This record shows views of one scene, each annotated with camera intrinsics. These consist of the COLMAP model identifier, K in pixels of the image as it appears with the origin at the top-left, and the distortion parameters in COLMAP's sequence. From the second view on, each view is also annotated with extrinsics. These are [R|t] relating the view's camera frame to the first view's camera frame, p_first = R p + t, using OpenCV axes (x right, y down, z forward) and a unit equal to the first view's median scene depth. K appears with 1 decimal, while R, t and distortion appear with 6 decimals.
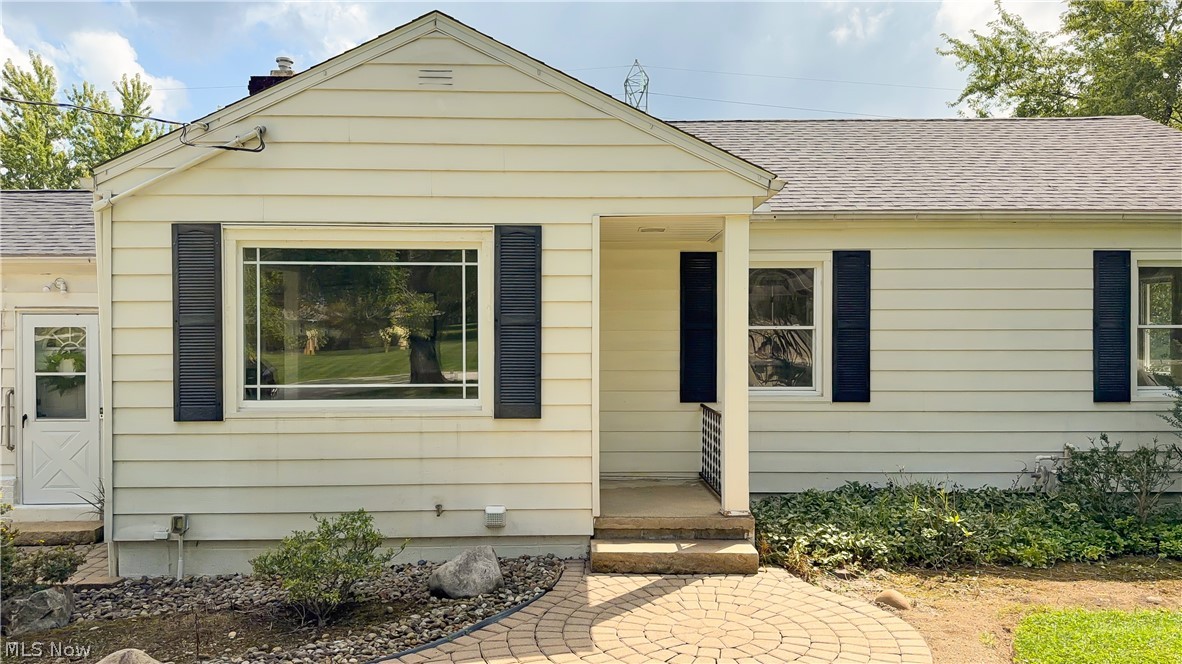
lens RADIAL K [[848.7, 0, 591.0], [0, 848.7, 332.0], [0, 0, 1]] dist [0.114903, -0.171994]
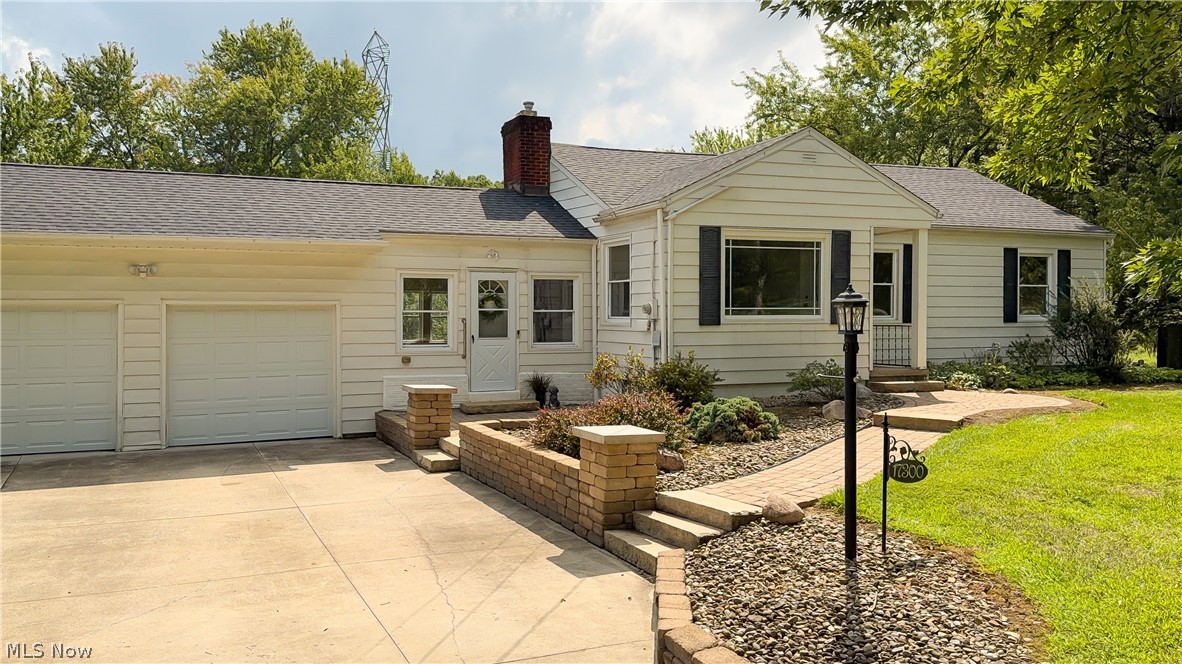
lens RADIAL K [[906.6, 0, 554.4], [0, 906.6, 312.3], [0, 0, 1]] dist [0.212308, -0.405701]
pose [[0.929196, -0.000312, 0.369587, -1.214492], [-0.001411, 0.999989, 0.004390, 0.049628], [-0.369585, -0.004600, 0.929186, -0.642699]]
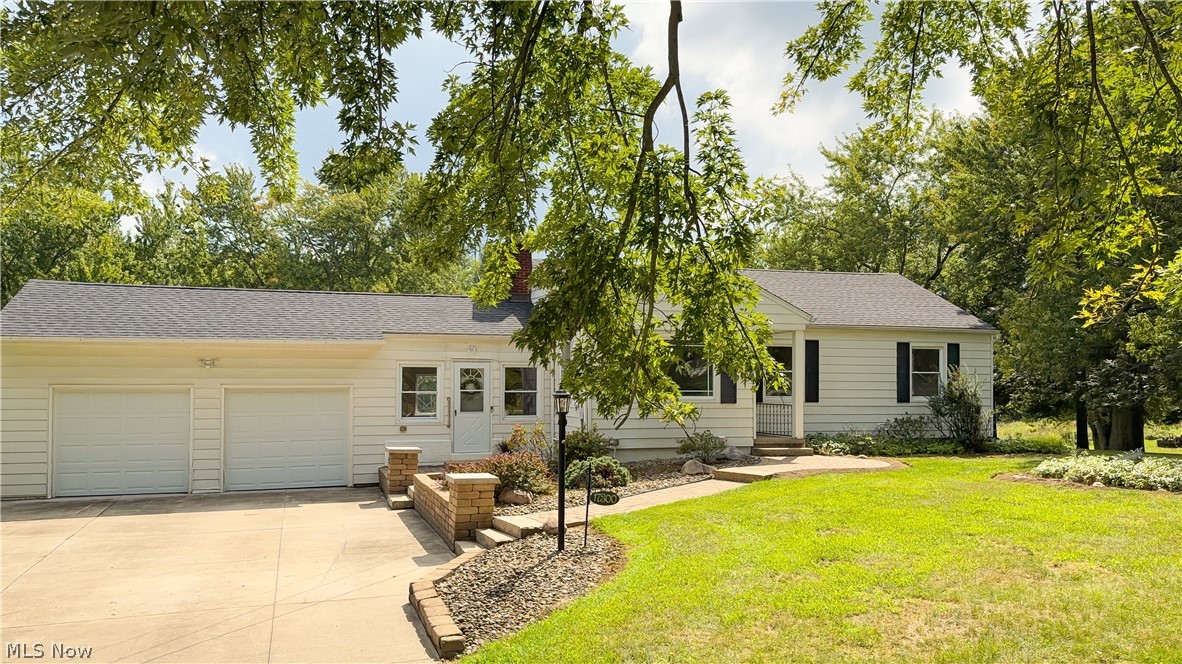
lens RADIAL K [[841.9, 0, 589.1], [0, 841.9, 355.3], [0, 0, 1]] dist [0.238532, -0.466753]
pose [[0.955549, 0.013684, 0.294513, -1.023058], [-0.005303, 0.999558, -0.029238, 0.022732], [-0.294783, 0.026376, 0.955200, -1.141098]]
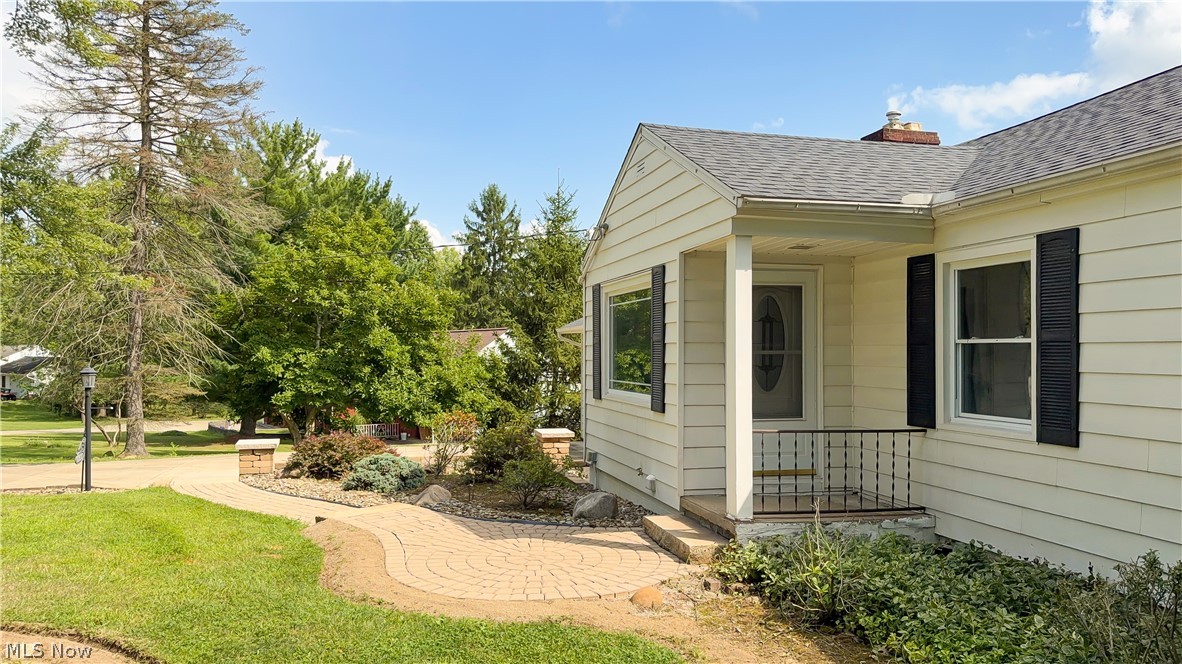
lens RADIAL K [[848.7, 0, 591.0], [0, 848.7, 332.0], [0, 0, 1]] dist [0.114903, -0.171994]
pose [[0.210697, -0.019158, -0.977364, 0.921883], [0.003123, 0.999816, -0.018924, 0.000515], [0.977546, 0.000935, 0.210718, 0.471222]]
